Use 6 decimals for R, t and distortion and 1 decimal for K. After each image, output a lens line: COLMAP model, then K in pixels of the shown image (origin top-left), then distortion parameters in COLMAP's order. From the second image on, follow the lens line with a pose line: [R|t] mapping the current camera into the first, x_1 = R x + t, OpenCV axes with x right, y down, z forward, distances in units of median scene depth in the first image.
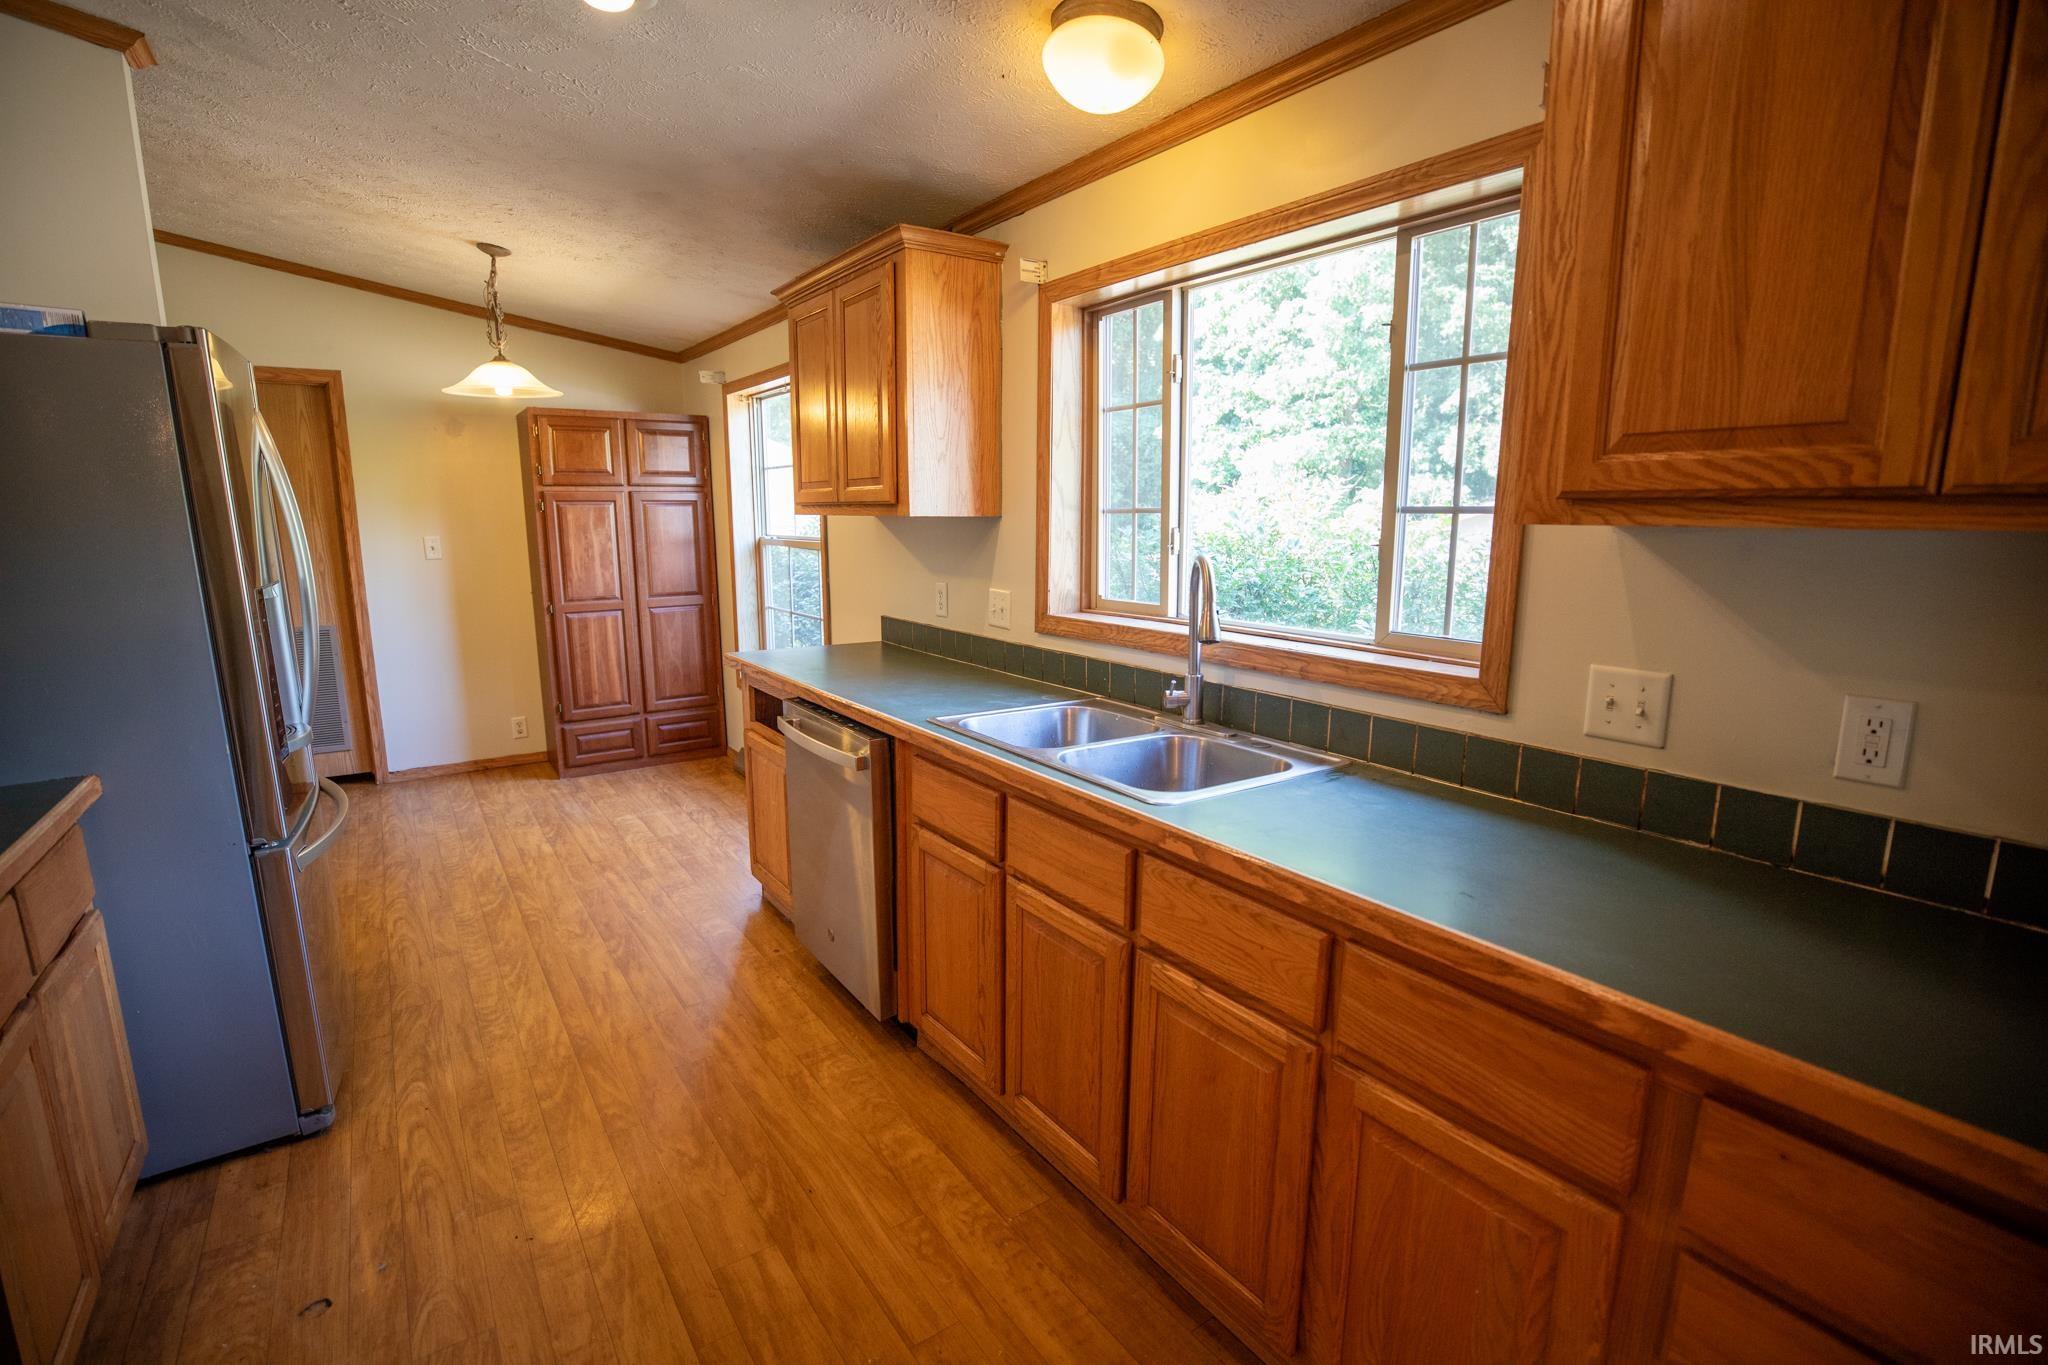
lens RADIAL K [[934.1, 0, 1022.6], [0, 934.1, 680.1], [0, 0, 1]] dist [-0.041878, 0.012403]
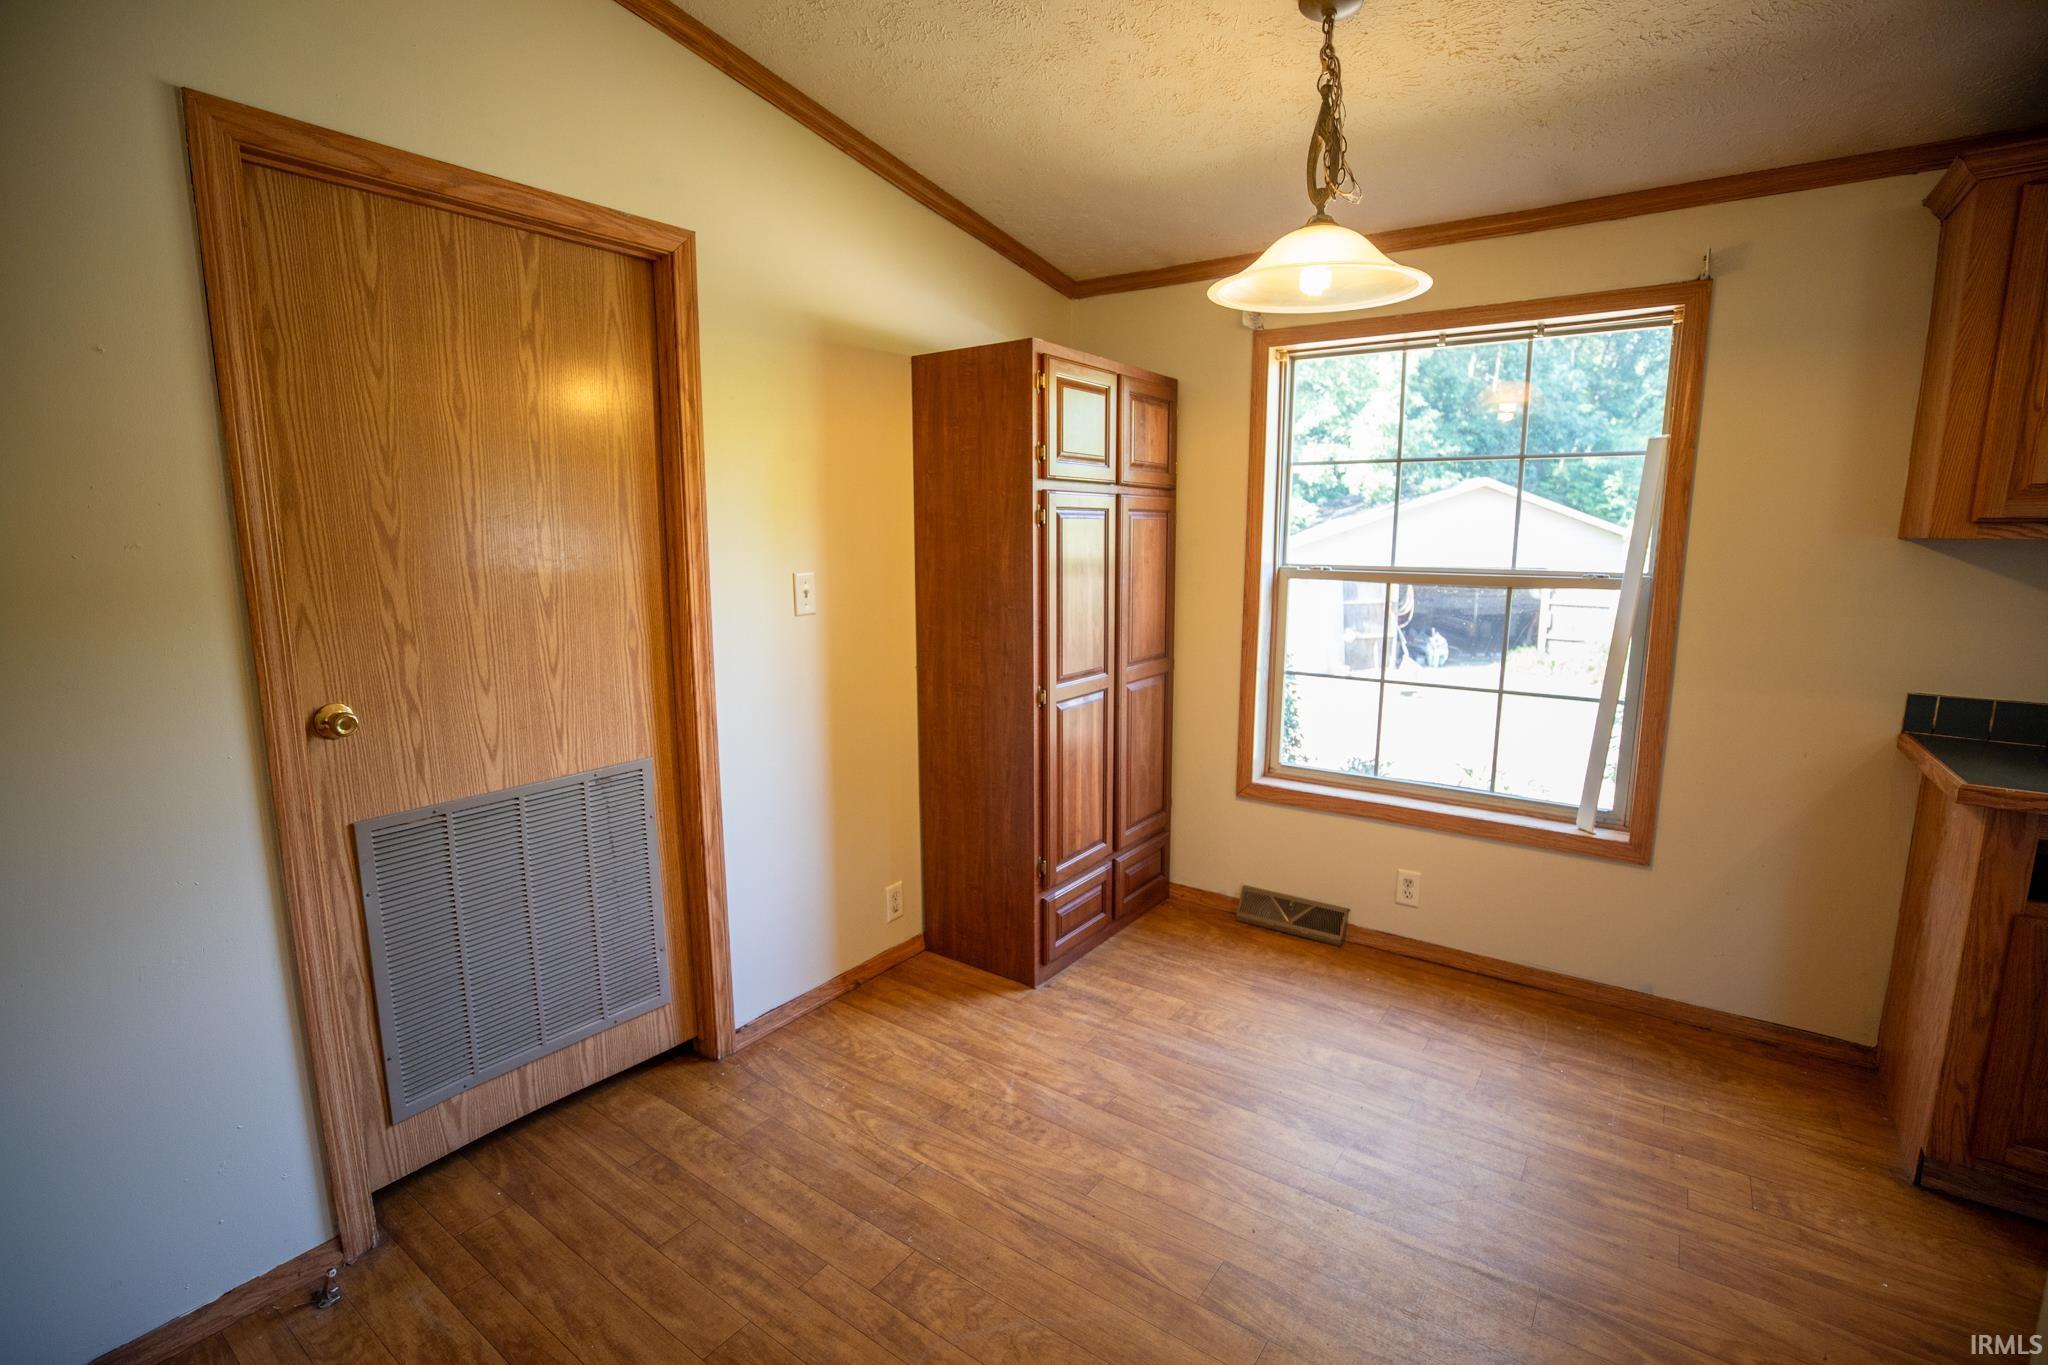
lens RADIAL K [[934.1, 0, 1022.6], [0, 934.1, 680.1], [0, 0, 1]] dist [-0.041878, 0.012403]
pose [[0.944688, -0.054233, 0.323454, -0.706543], [0.060197, 0.998151, -0.008454, -0.083031], [-0.322397, 0.027457, 0.946206, 0.460429]]
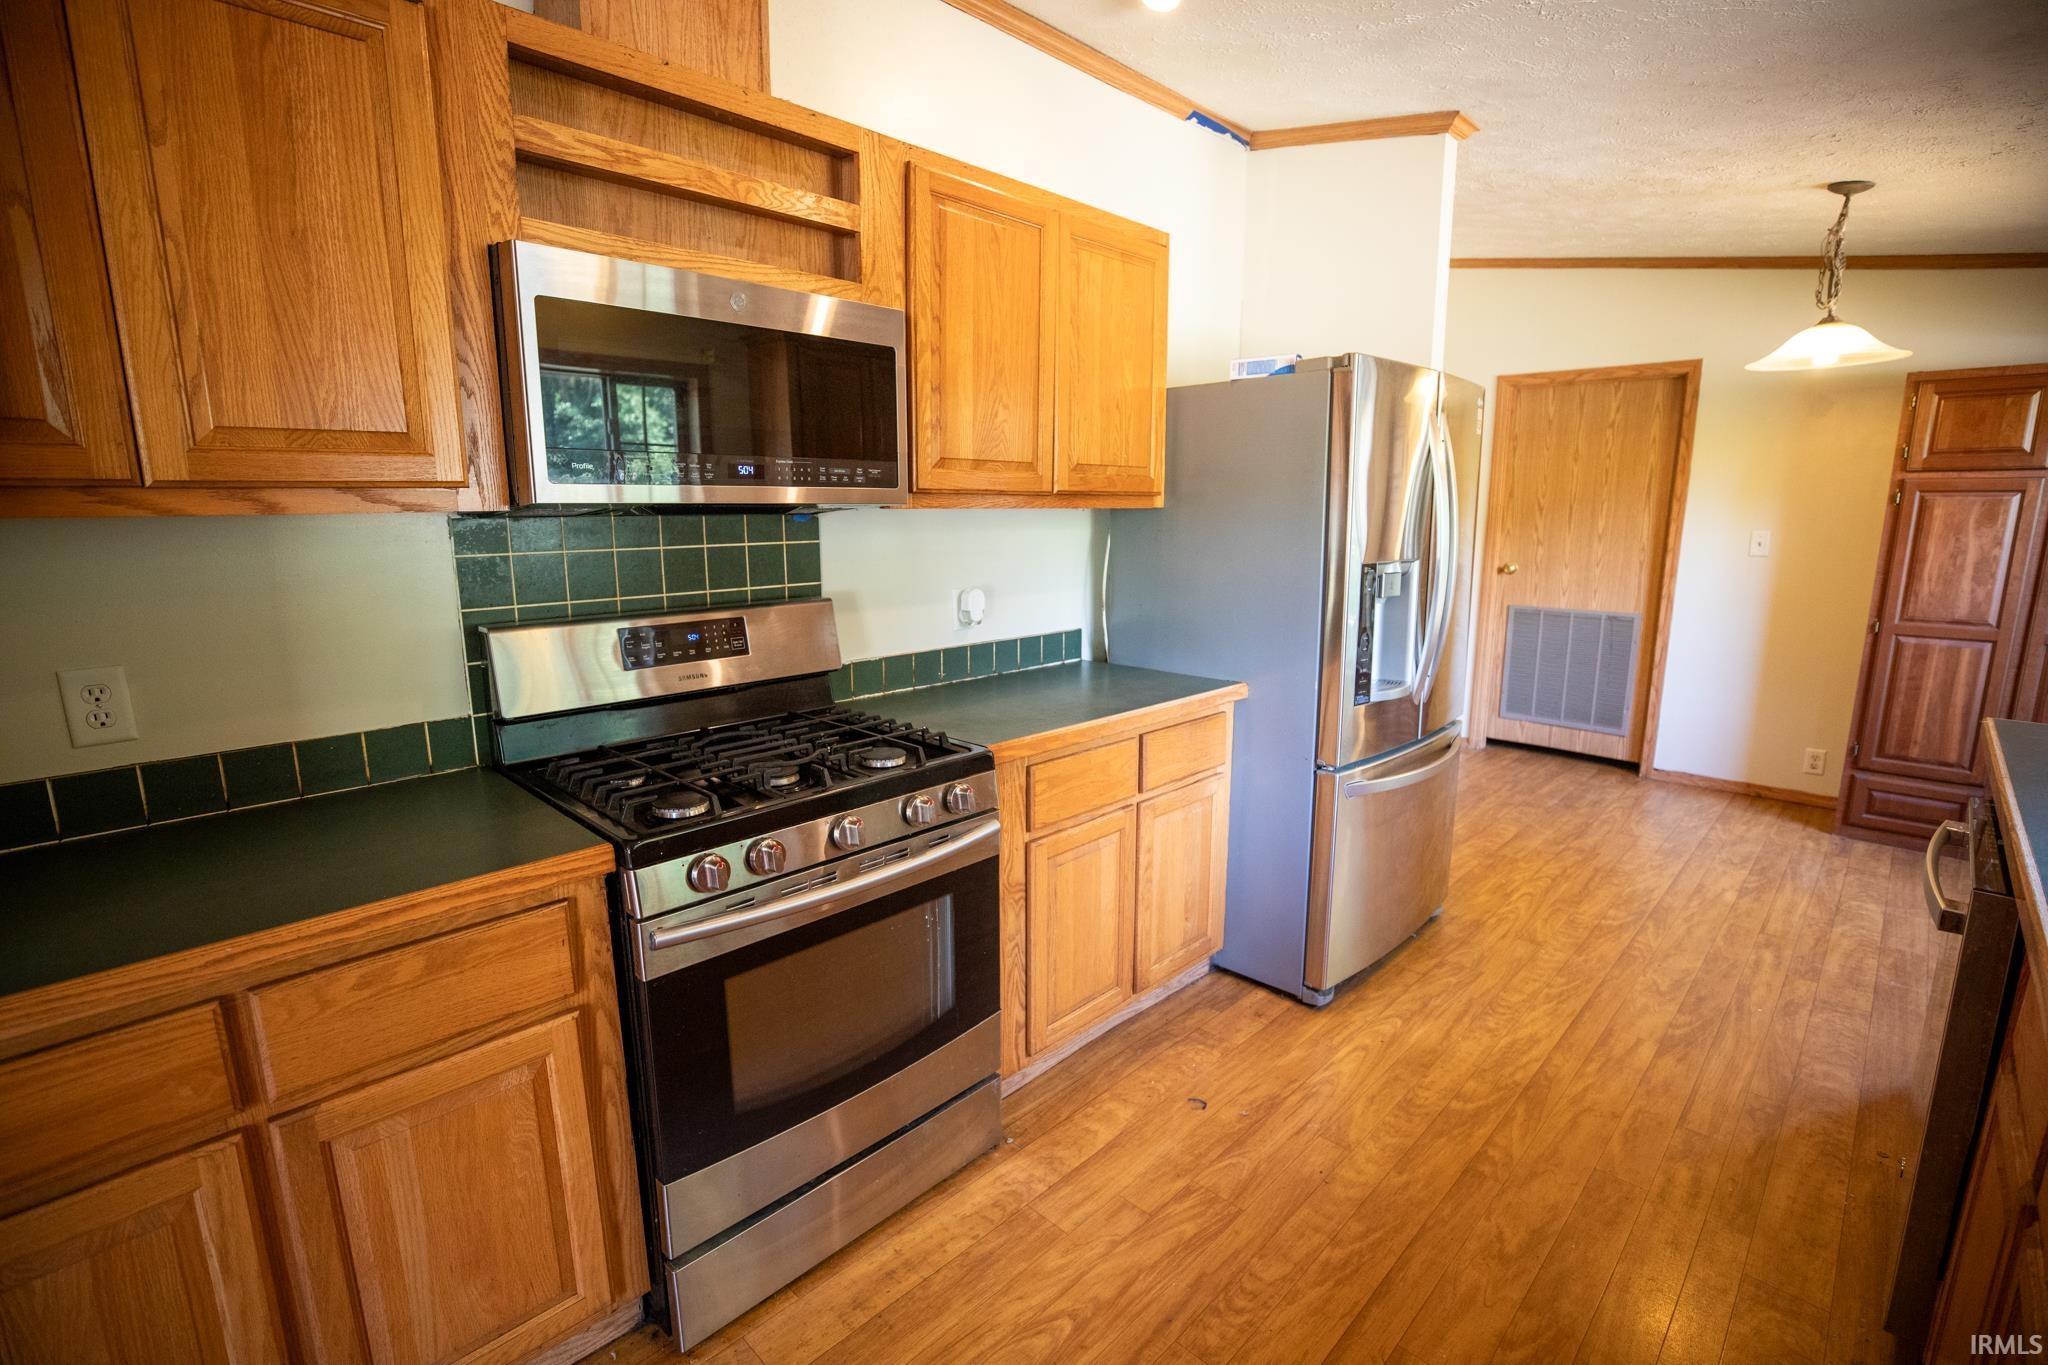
lens RADIAL K [[934.1, 0, 1022.6], [0, 934.1, 680.1], [0, 0, 1]] dist [-0.041878, 0.012403]
pose [[0.181956, 0.181428, -0.966424, 0.122132], [-0.173884, 0.973279, 0.149976, -0.021729], [0.967810, 0.140757, 0.208642, 0.129152]]
